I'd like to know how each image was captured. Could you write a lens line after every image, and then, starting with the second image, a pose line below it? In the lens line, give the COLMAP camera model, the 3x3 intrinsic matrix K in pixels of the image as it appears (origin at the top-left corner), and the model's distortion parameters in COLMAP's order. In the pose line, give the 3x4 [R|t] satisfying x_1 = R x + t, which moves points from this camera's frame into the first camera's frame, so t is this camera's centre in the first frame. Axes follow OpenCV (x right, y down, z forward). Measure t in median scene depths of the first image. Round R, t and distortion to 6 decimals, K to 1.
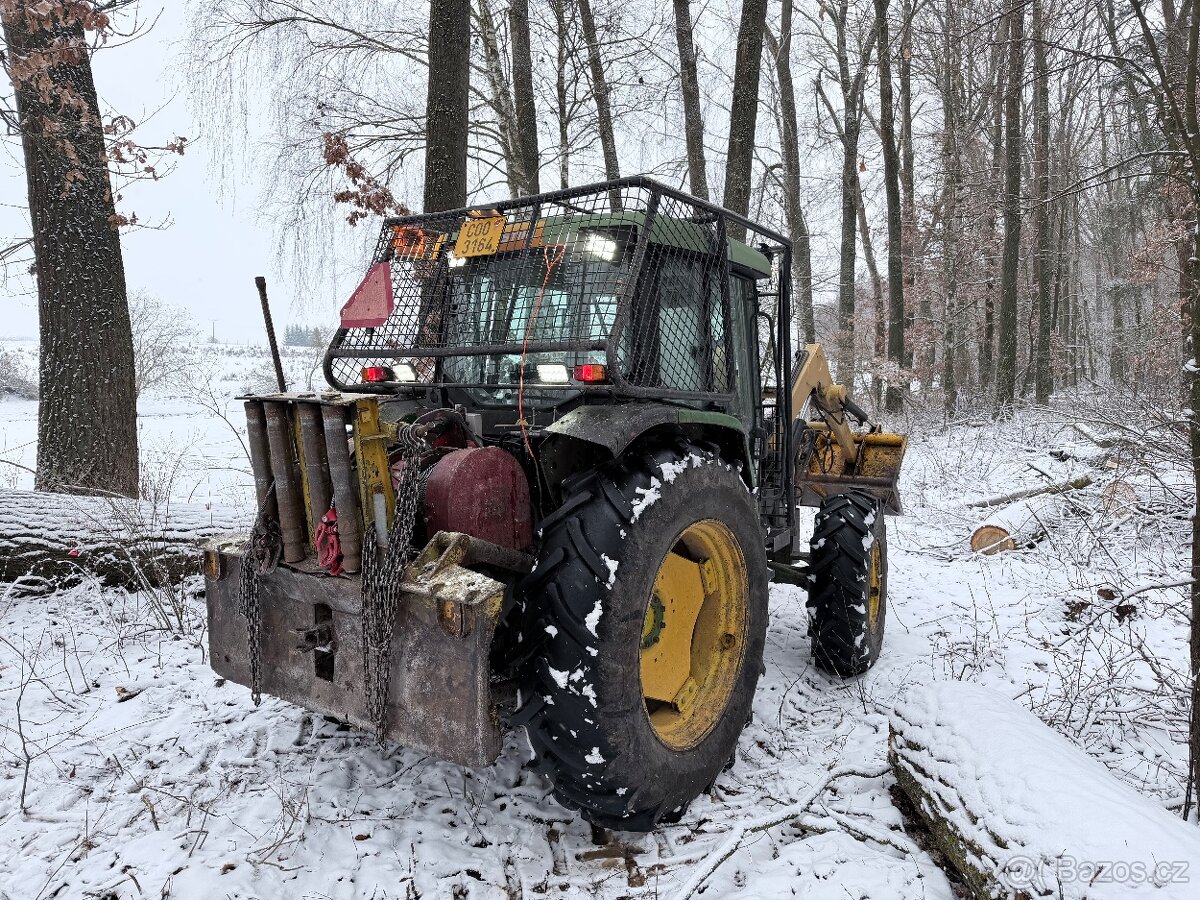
lens RADIAL K [[831.6, 0, 600.0], [0, 831.6, 450.0], [0, 0, 1]] dist [0.082189, -0.103070]
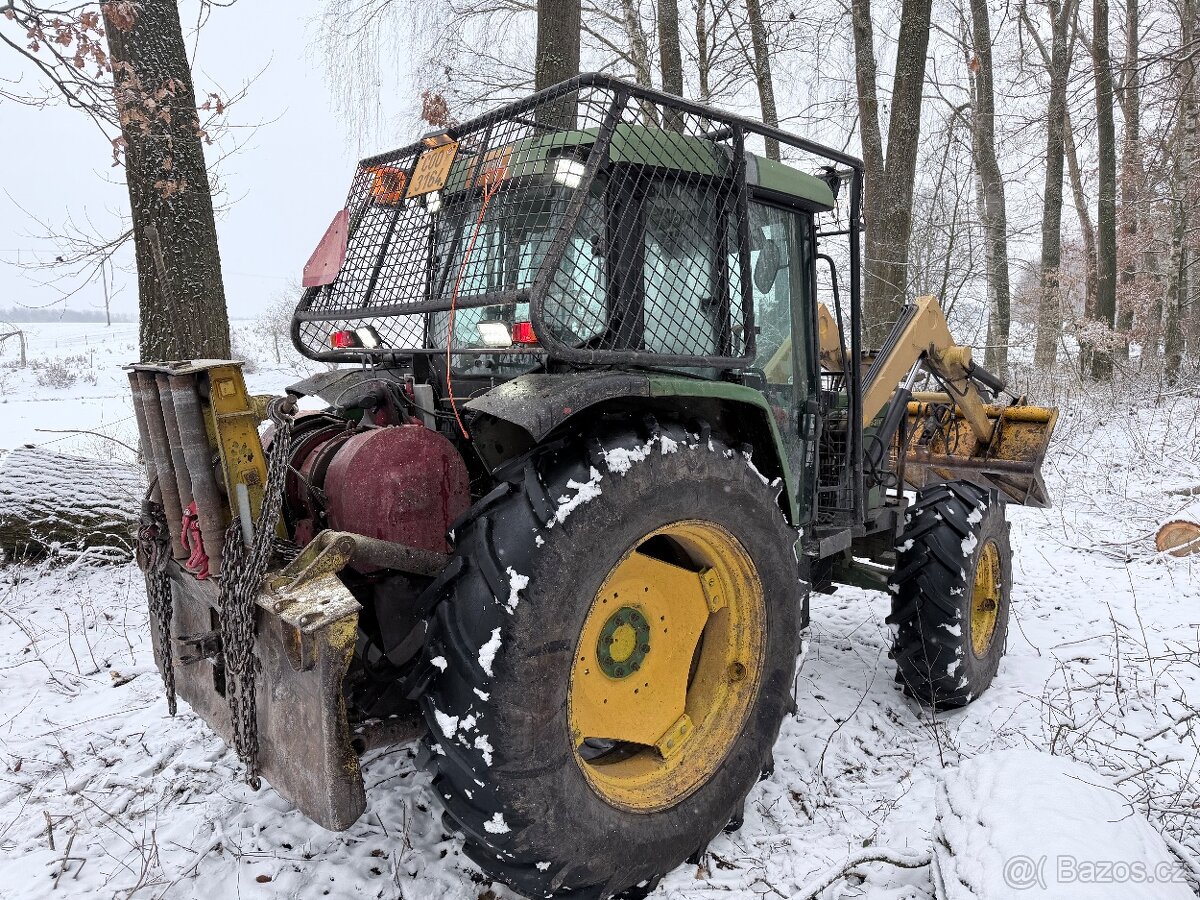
lens RADIAL K [[838.4, 0, 601.8], [0, 838.4, 456.2], [0, 0, 1]] dist [0.034095, -0.027452]
pose [[0.978207, 0.013453, -0.207194, 0.189188], [-0.004770, 0.999091, 0.042350, -0.008086], [0.207575, -0.040439, 0.977383, 0.204533]]
